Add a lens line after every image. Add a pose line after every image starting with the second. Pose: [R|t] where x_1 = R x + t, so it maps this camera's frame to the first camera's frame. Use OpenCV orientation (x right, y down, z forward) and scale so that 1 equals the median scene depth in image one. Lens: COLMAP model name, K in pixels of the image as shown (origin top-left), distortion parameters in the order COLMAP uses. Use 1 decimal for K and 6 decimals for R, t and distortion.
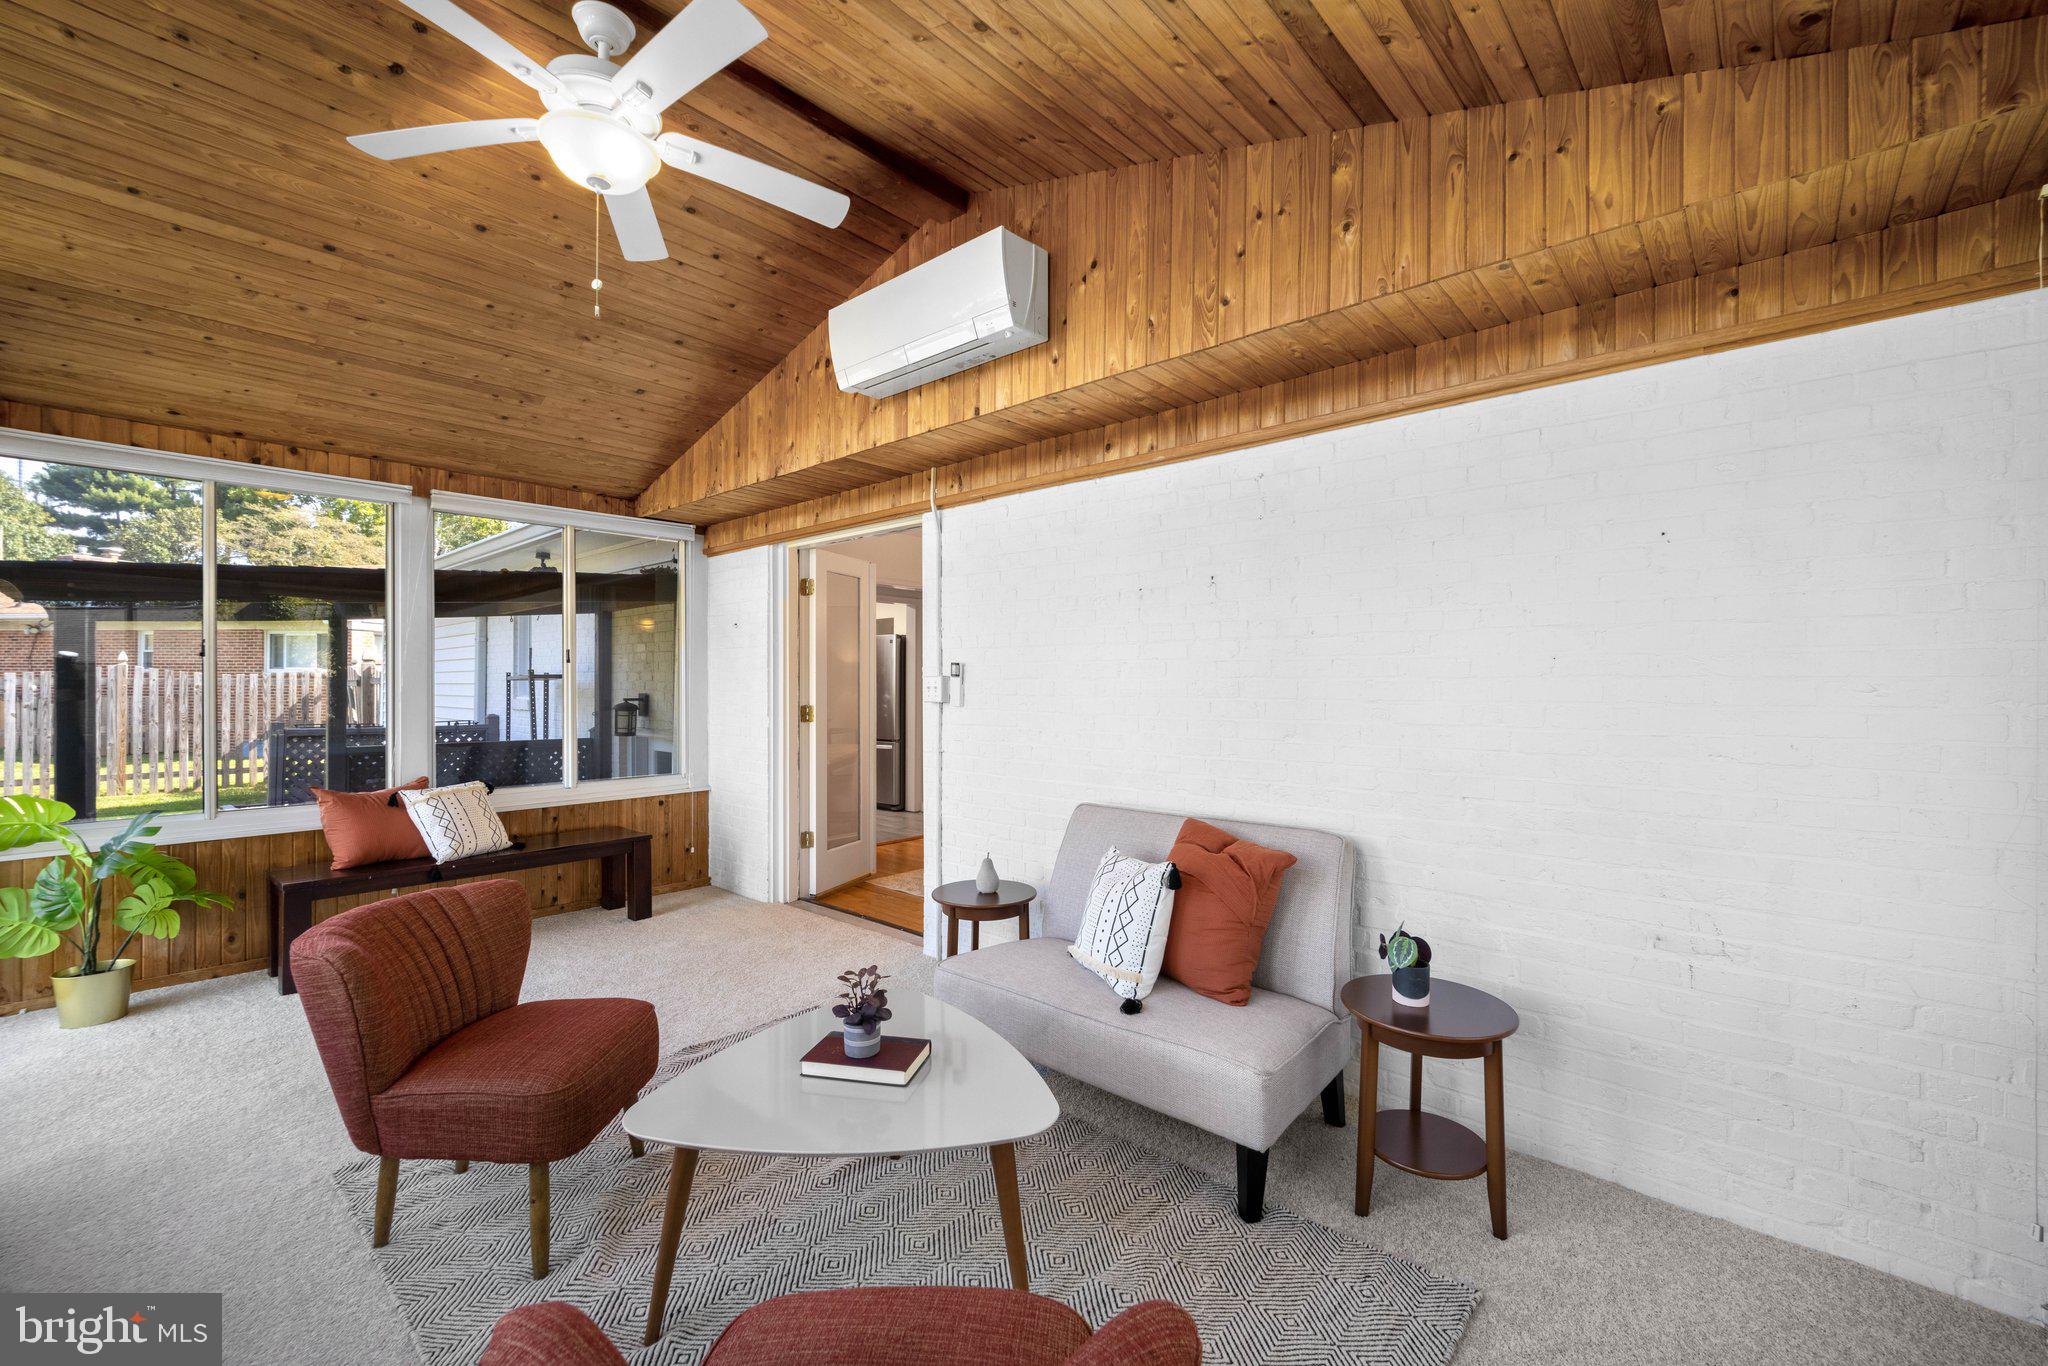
lens RADIAL K [[851.4, 0, 1024.0], [0, 851.4, 683.0], [0, 0, 1]] dist [-0.001275, -0.000039]
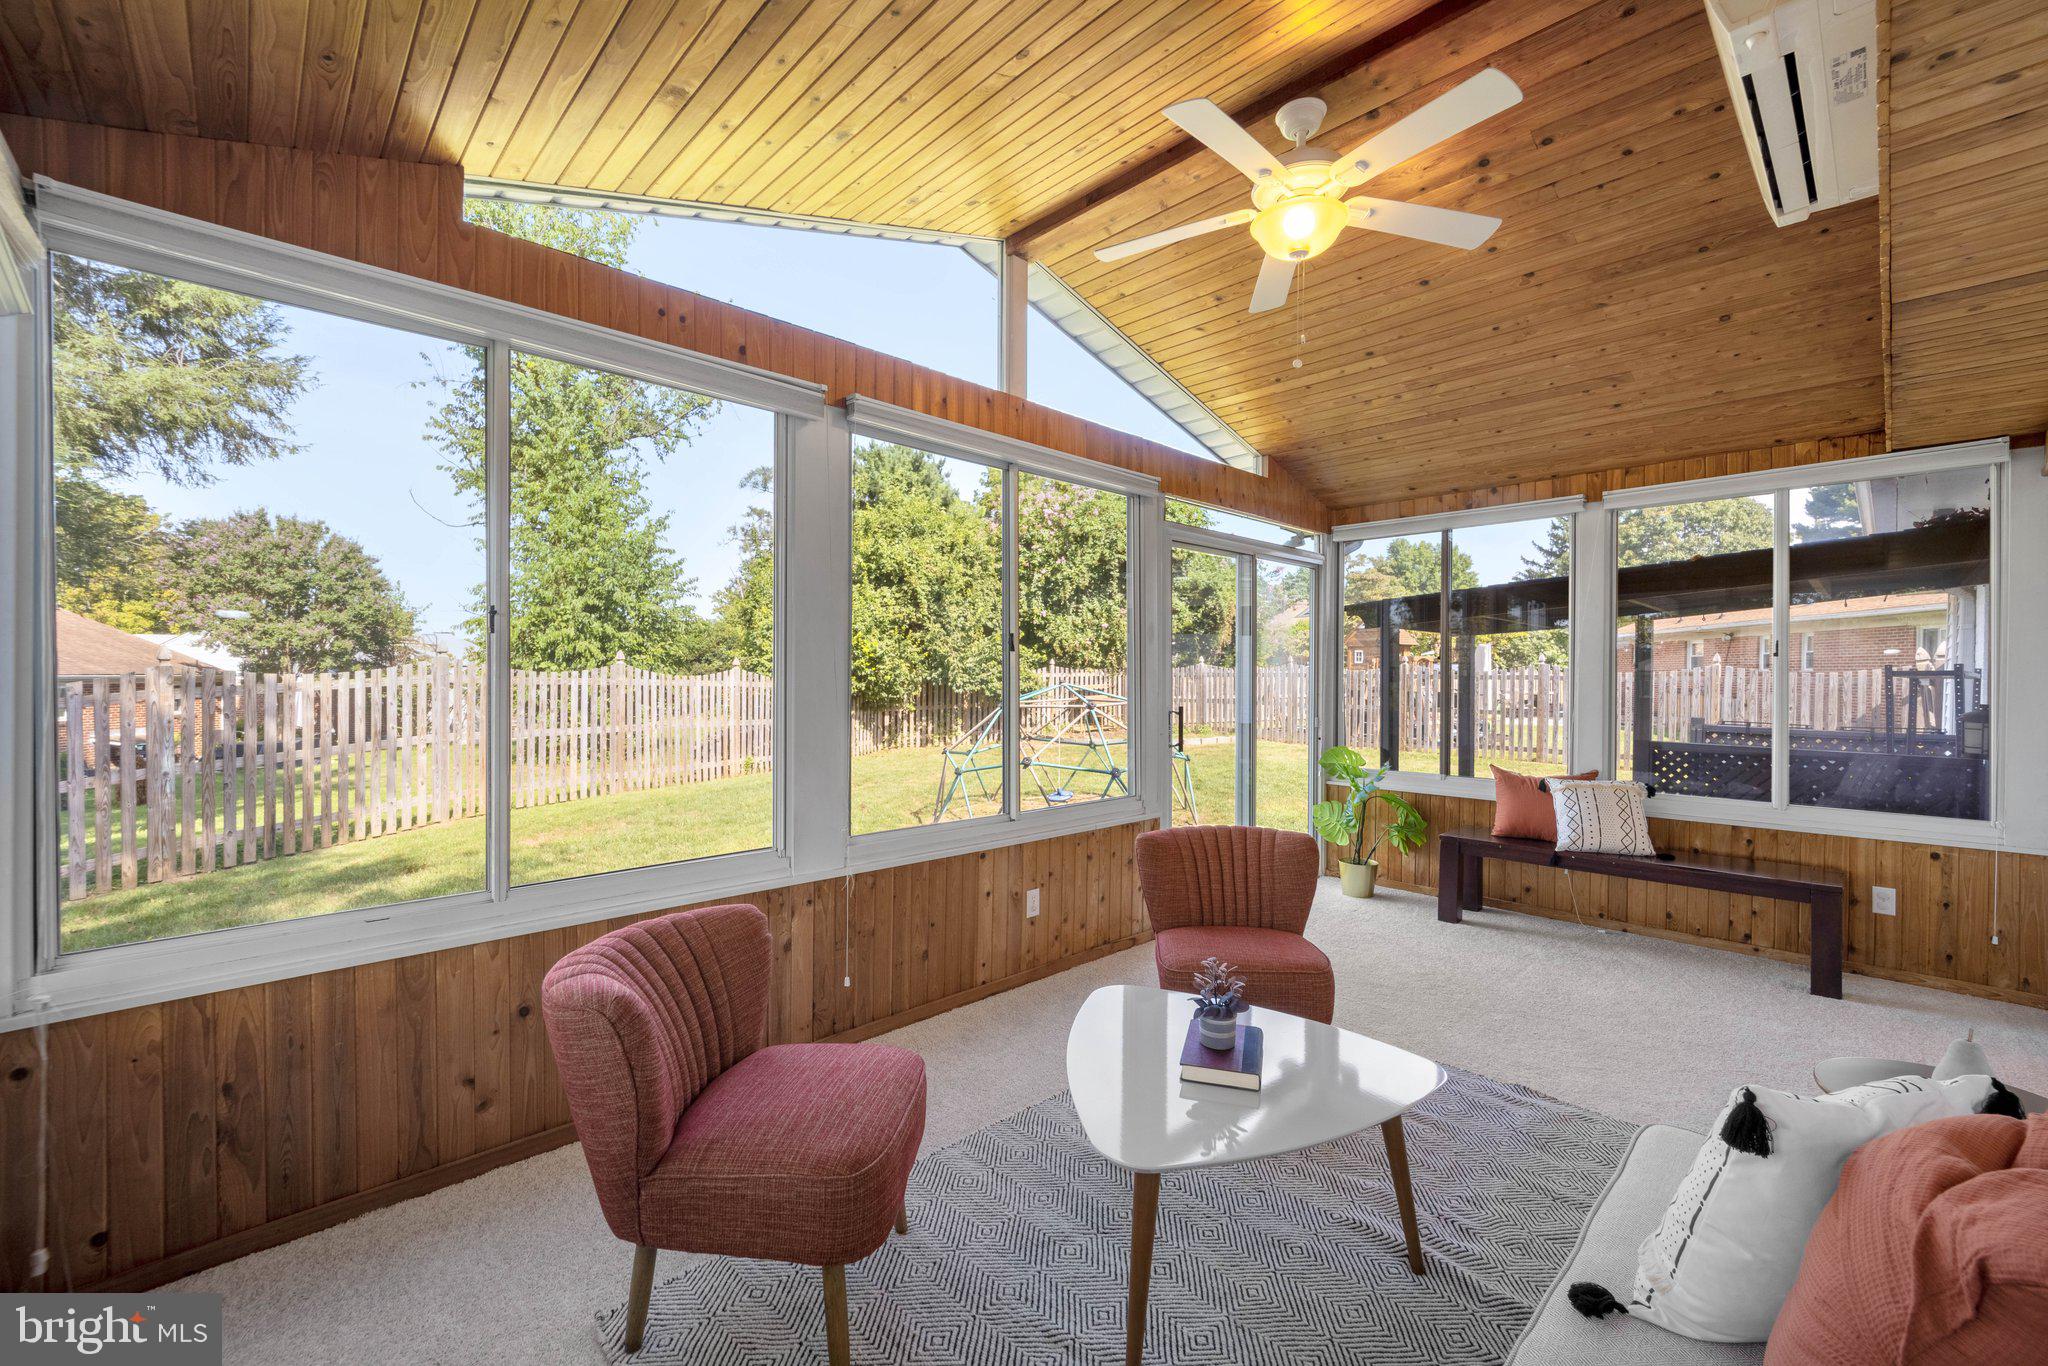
lens RADIAL K [[826.3, 0, 1015.5], [0, 826.3, 677.7], [0, 0, 1]] dist [0.000515, 0.000067]
pose [[-0.076491, 0.000855, -0.997070, 0.350091], [-0.006172, 0.999980, 0.001331, 0.000115], [0.997051, 0.006256, -0.076484, 0.363642]]
